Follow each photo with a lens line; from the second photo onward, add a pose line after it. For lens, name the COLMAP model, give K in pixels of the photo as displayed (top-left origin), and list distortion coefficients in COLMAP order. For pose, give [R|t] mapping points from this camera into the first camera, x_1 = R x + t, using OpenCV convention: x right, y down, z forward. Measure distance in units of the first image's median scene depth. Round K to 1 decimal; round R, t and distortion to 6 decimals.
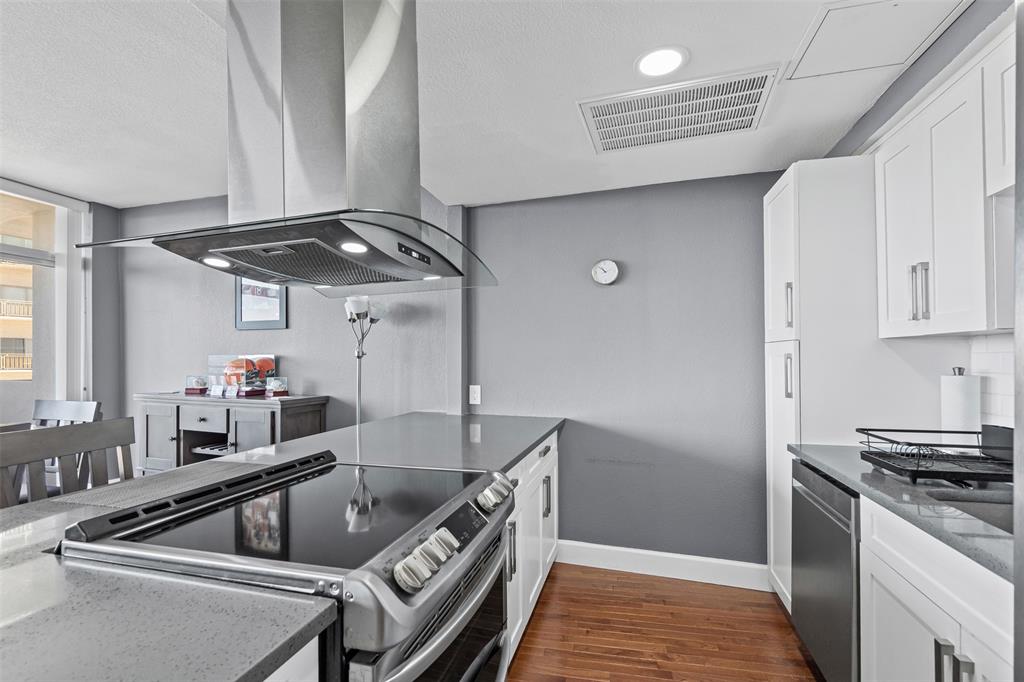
lens RADIAL K [[477.7, 0, 507.4], [0, 477.7, 362.9], [0, 0, 1]] dist [-0.000016, 0.000399]
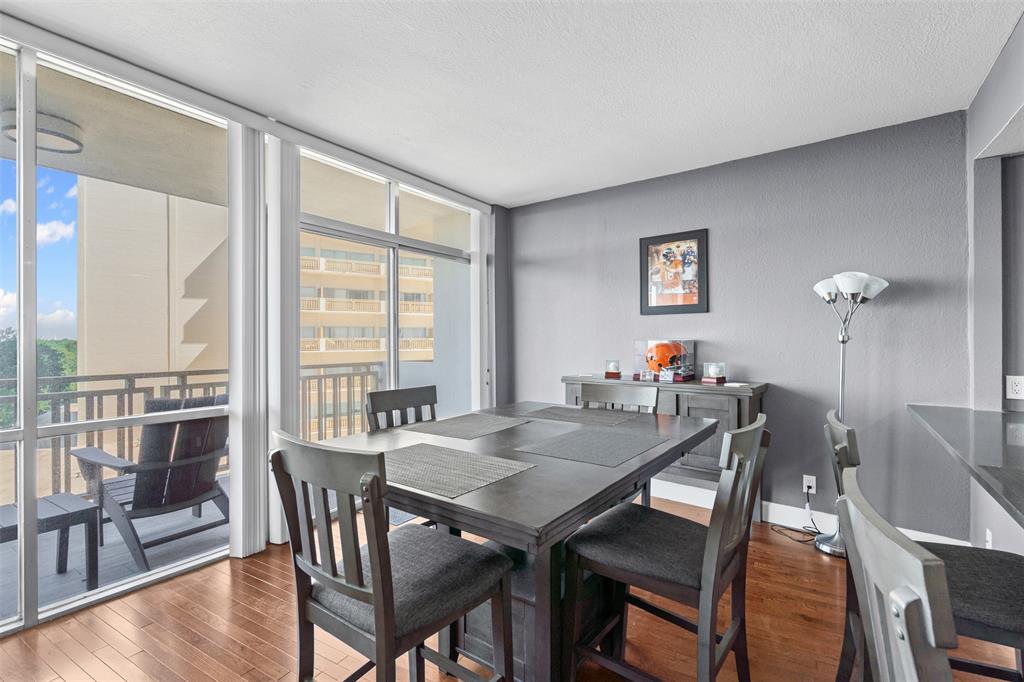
lens RADIAL K [[471.5, 0, 505.8], [0, 471.5, 349.5], [0, 0, 1]] dist [0.000488, 0.000150]
pose [[0.940695, -0.001445, -0.339252, -0.621152], [0.004617, 0.999953, 0.008542, -0.008067], [0.339223, -0.009602, 0.940657, -0.044868]]
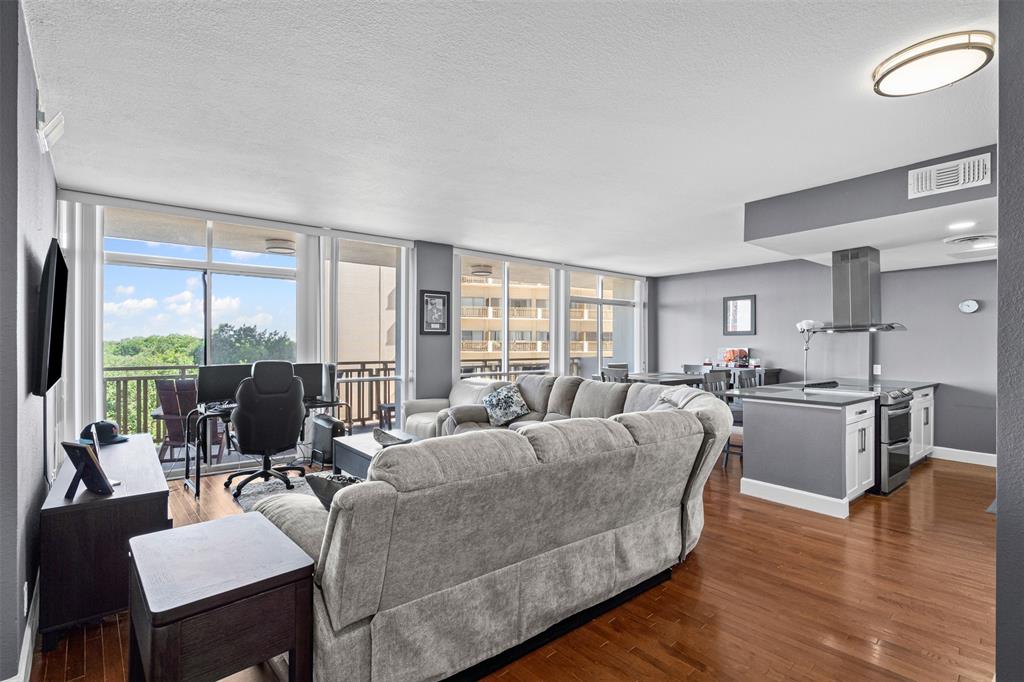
lens RADIAL K [[471.5, 0, 505.8], [0, 471.5, 349.5], [0, 0, 1]] dist [0.000488, 0.000150]
pose [[0.799180, 0.006910, -0.601052, -0.124078], [-0.005471, 0.999976, 0.004222, -0.014812], [0.601066, -0.000086, 0.799199, -1.460927]]
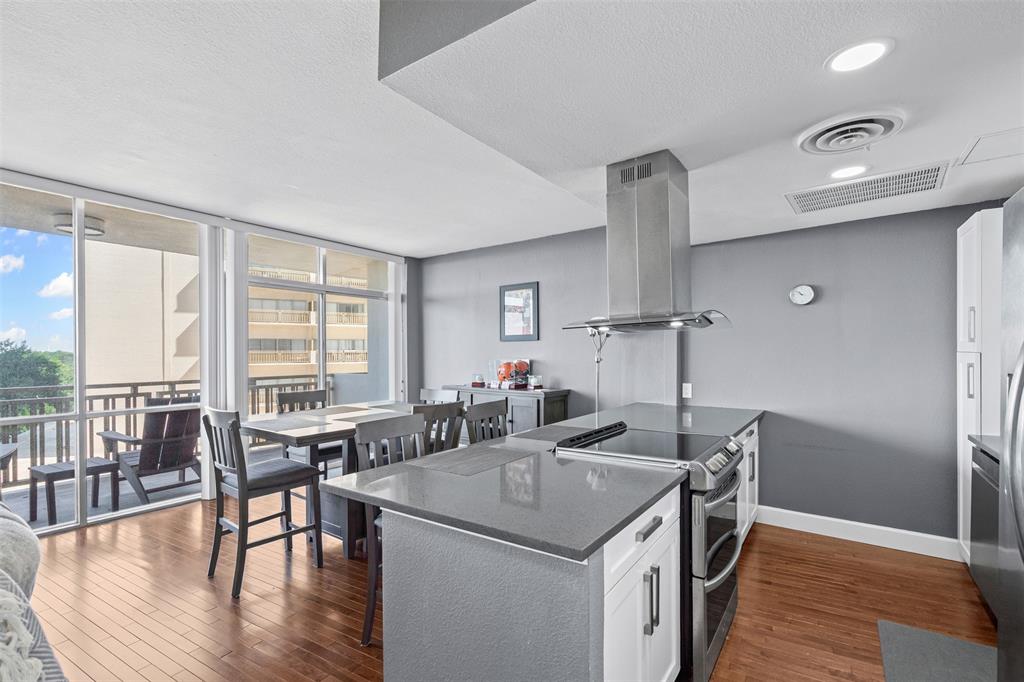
lens RADIAL K [[477.7, 0, 507.4], [0, 477.7, 362.9], [0, 0, 1]] dist [-0.000016, 0.000399]
pose [[0.941974, 0.000460, -0.335687, -0.093600], [0.003717, 0.999923, 0.011801, -0.027072], [0.335666, -0.012364, 0.941900, -0.404819]]
